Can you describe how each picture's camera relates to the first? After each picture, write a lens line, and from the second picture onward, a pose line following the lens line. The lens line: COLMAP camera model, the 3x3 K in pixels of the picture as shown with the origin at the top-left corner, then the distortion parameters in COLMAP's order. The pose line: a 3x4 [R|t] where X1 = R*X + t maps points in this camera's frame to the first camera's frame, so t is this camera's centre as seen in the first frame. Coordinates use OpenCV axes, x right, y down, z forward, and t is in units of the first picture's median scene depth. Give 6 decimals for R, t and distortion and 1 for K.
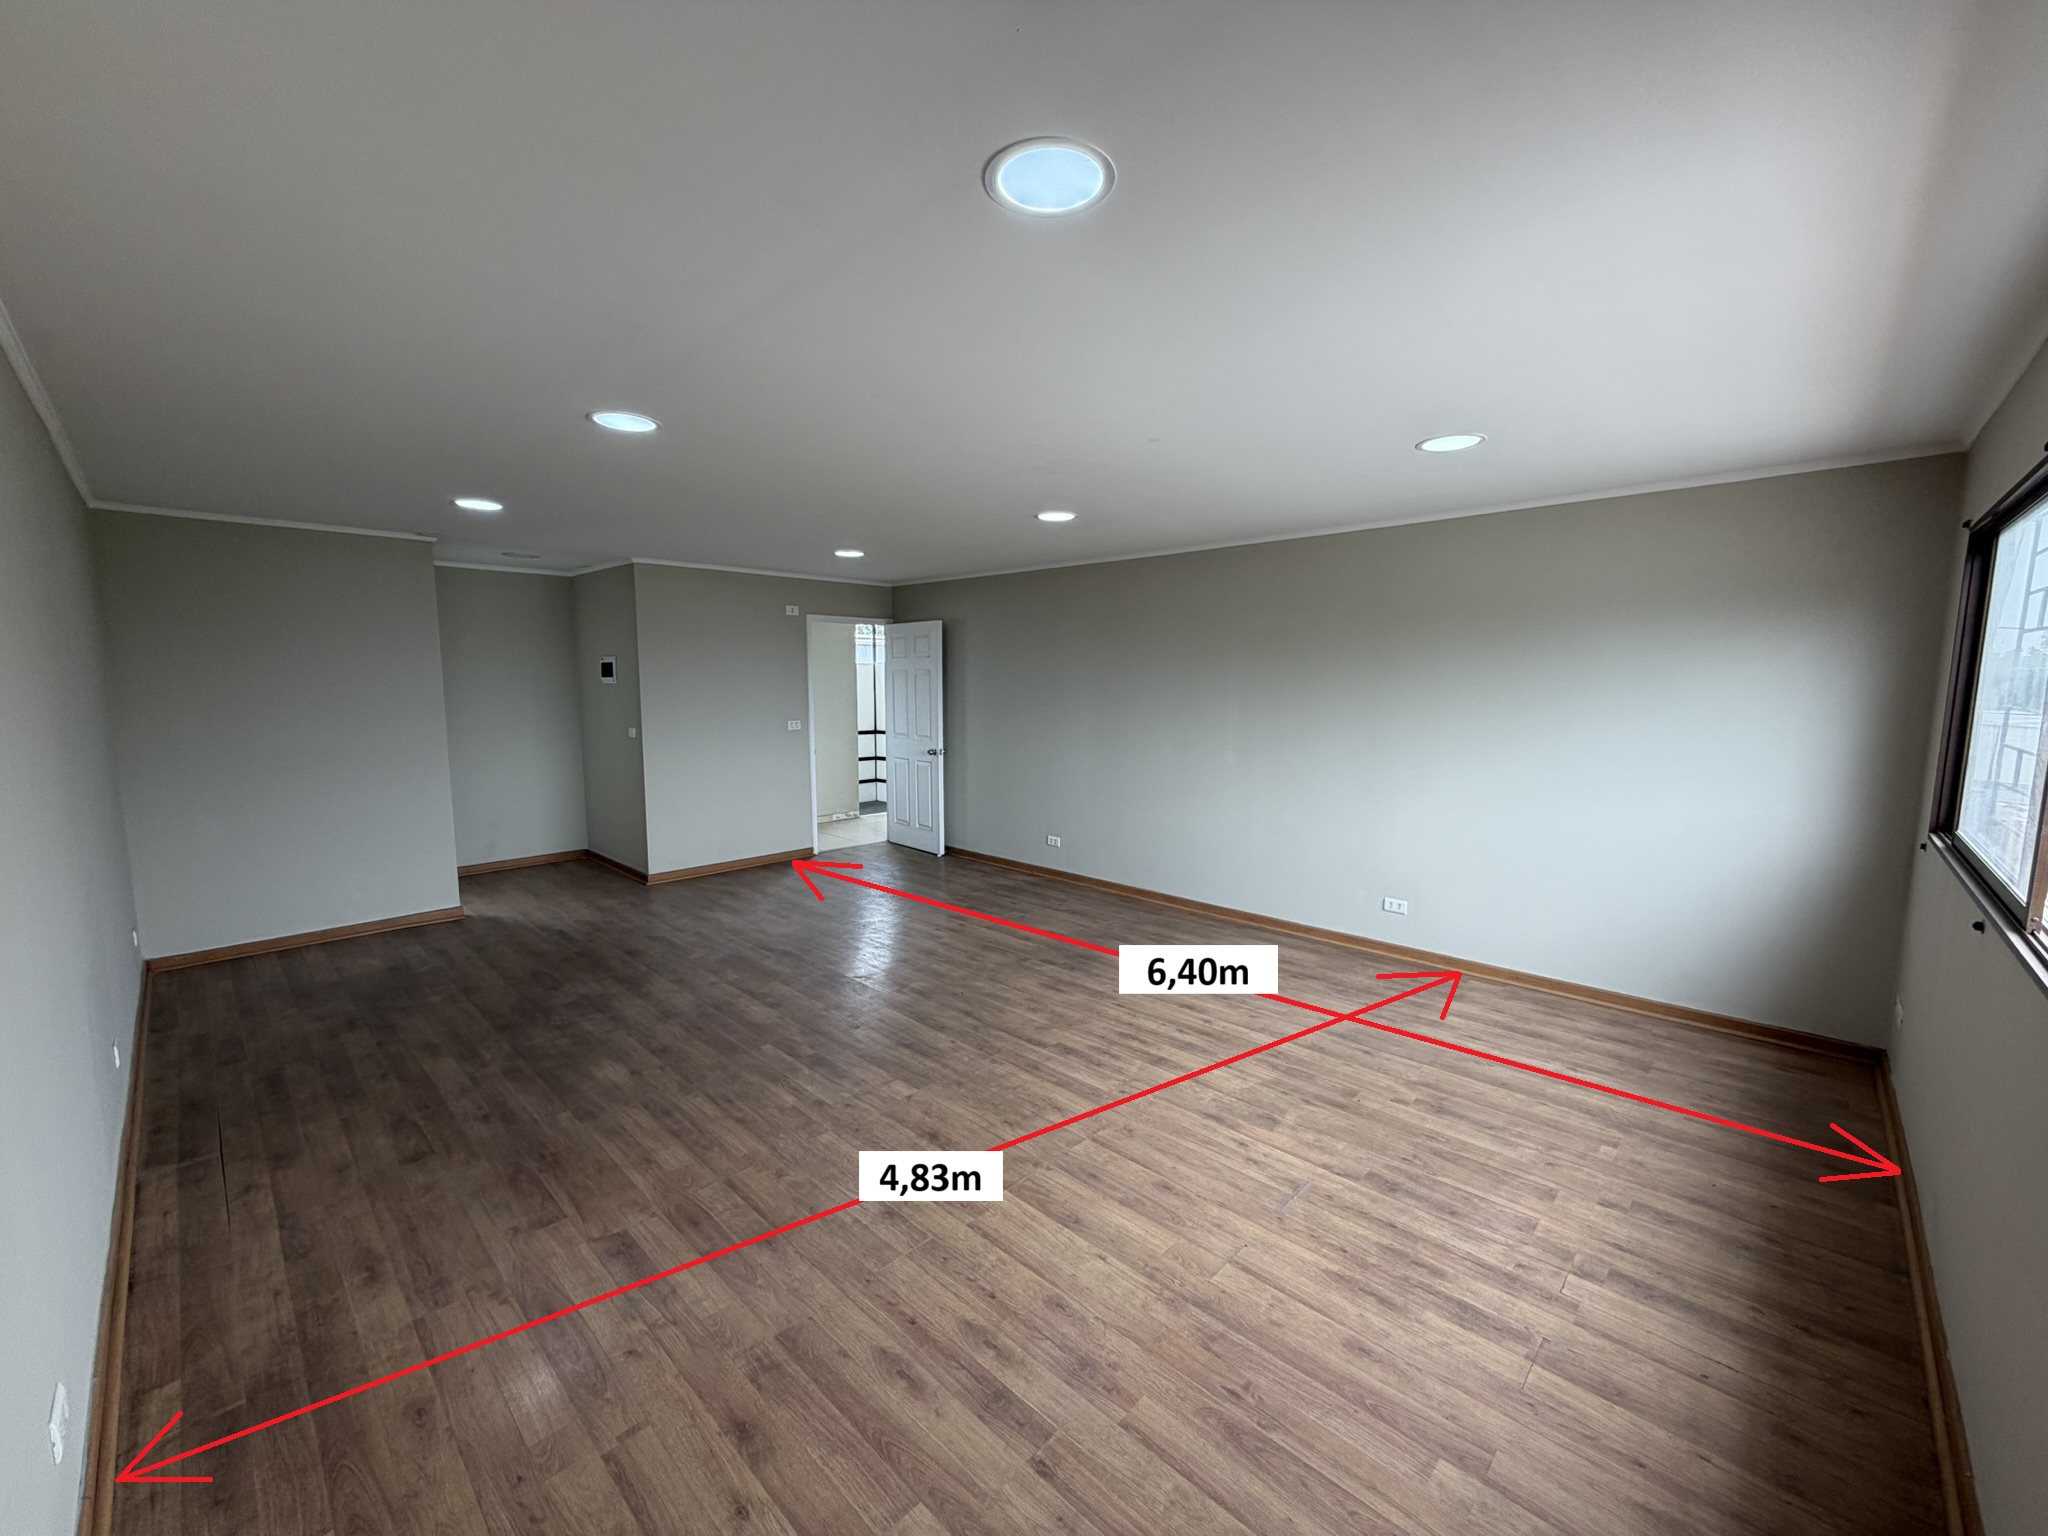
lens RADIAL K [[815.6, 0, 1020.8], [0, 815.6, 769.0], [0, 0, 1]] dist [0.001330, -0.000441]
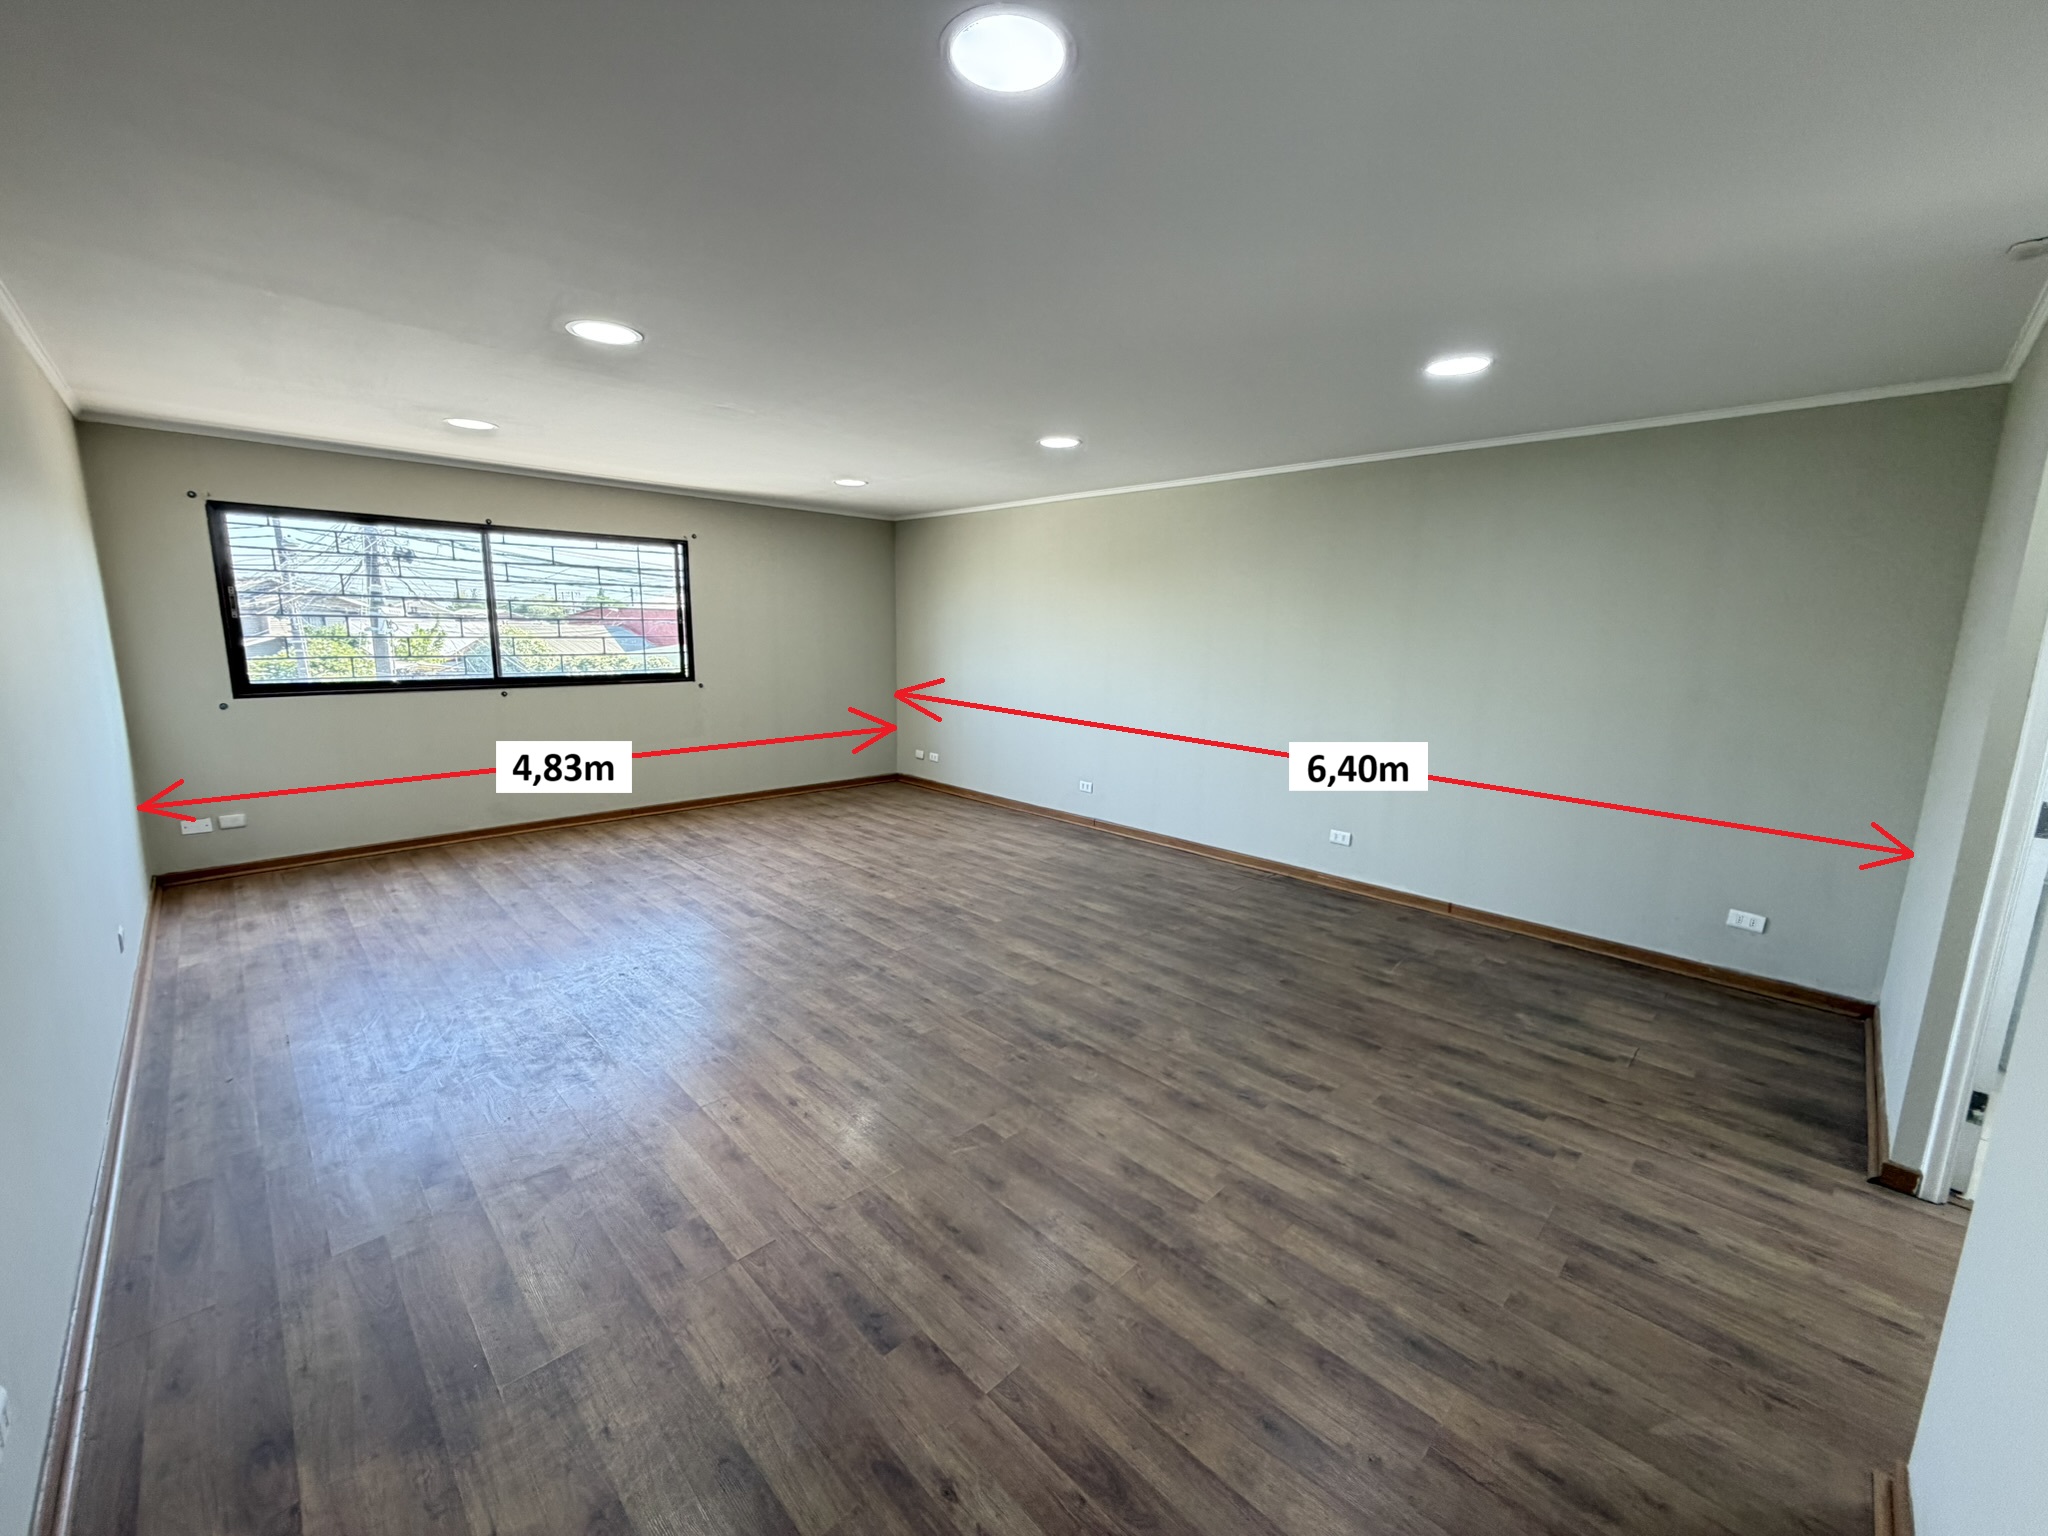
lens RADIAL K [[815.6, 0, 1023.7], [0, 815.6, 781.5], [0, 0, 1]] dist [0.001330, -0.000441]
pose [[-0.999596, -0.023897, 0.015394, -0.474792], [-0.018268, 0.954947, 0.296215, -0.278024], [-0.021779, 0.295814, -0.954997, 2.726700]]
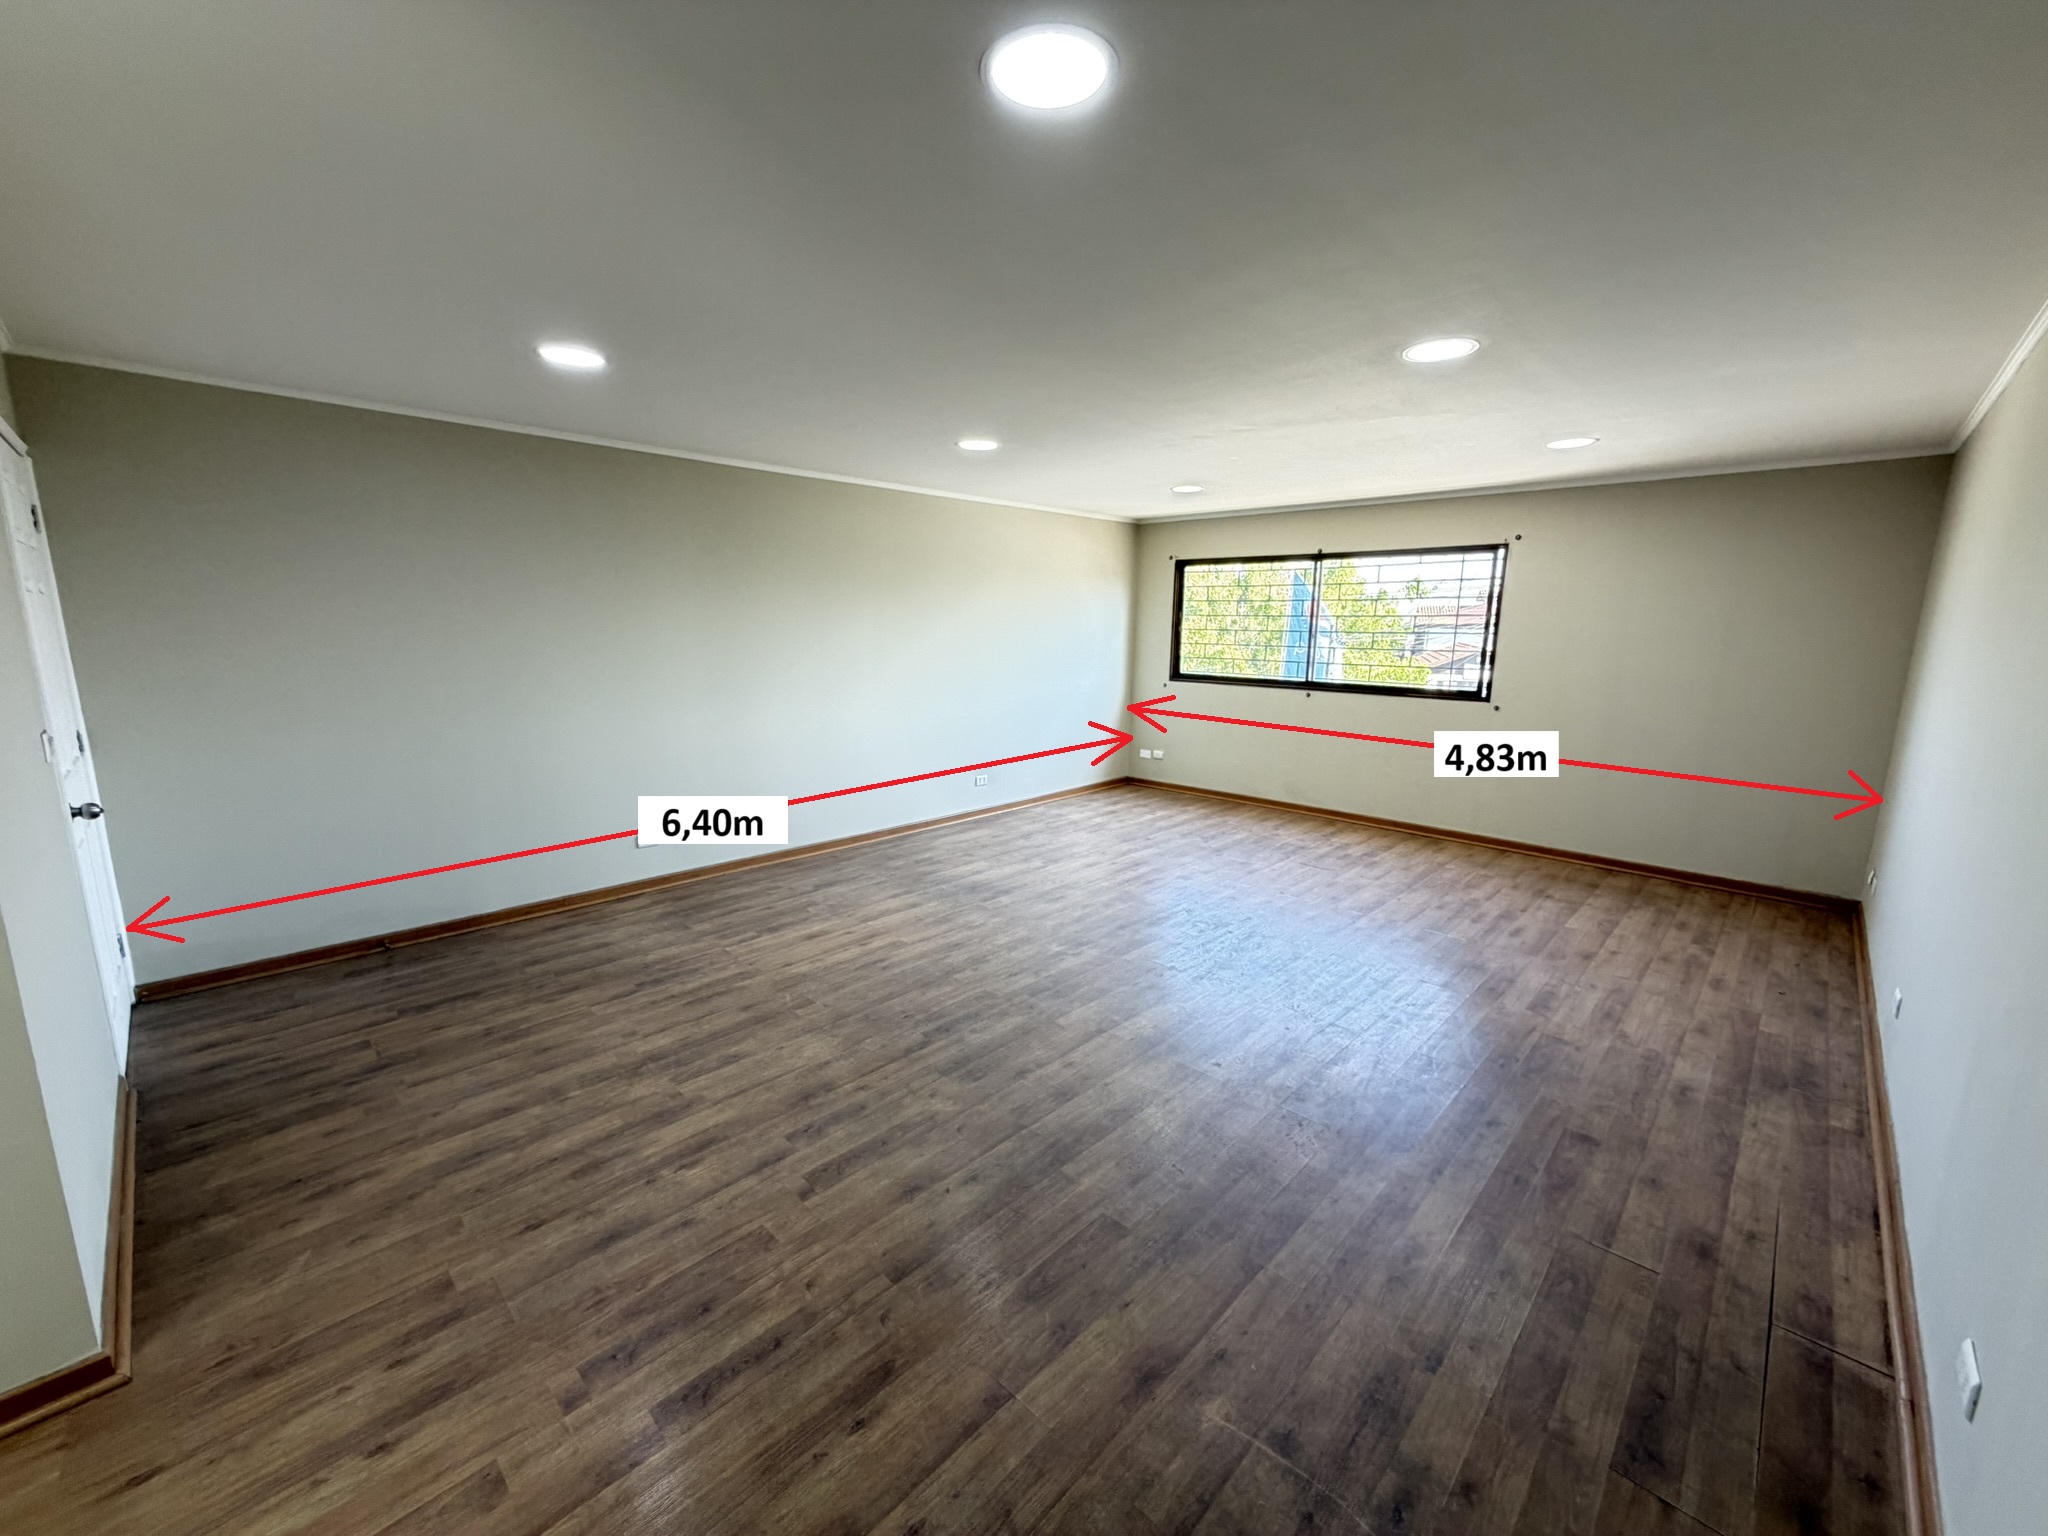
lens RADIAL K [[815.6, 0, 1010.5], [0, 815.6, 779.5], [0, 0, 1]] dist [0.001330, -0.000441]
pose [[0.004321, -0.194459, 0.980901, -1.580691], [0.099441, 0.976132, 0.193076, -0.171033], [-0.995034, 0.096708, 0.023555, 1.591199]]
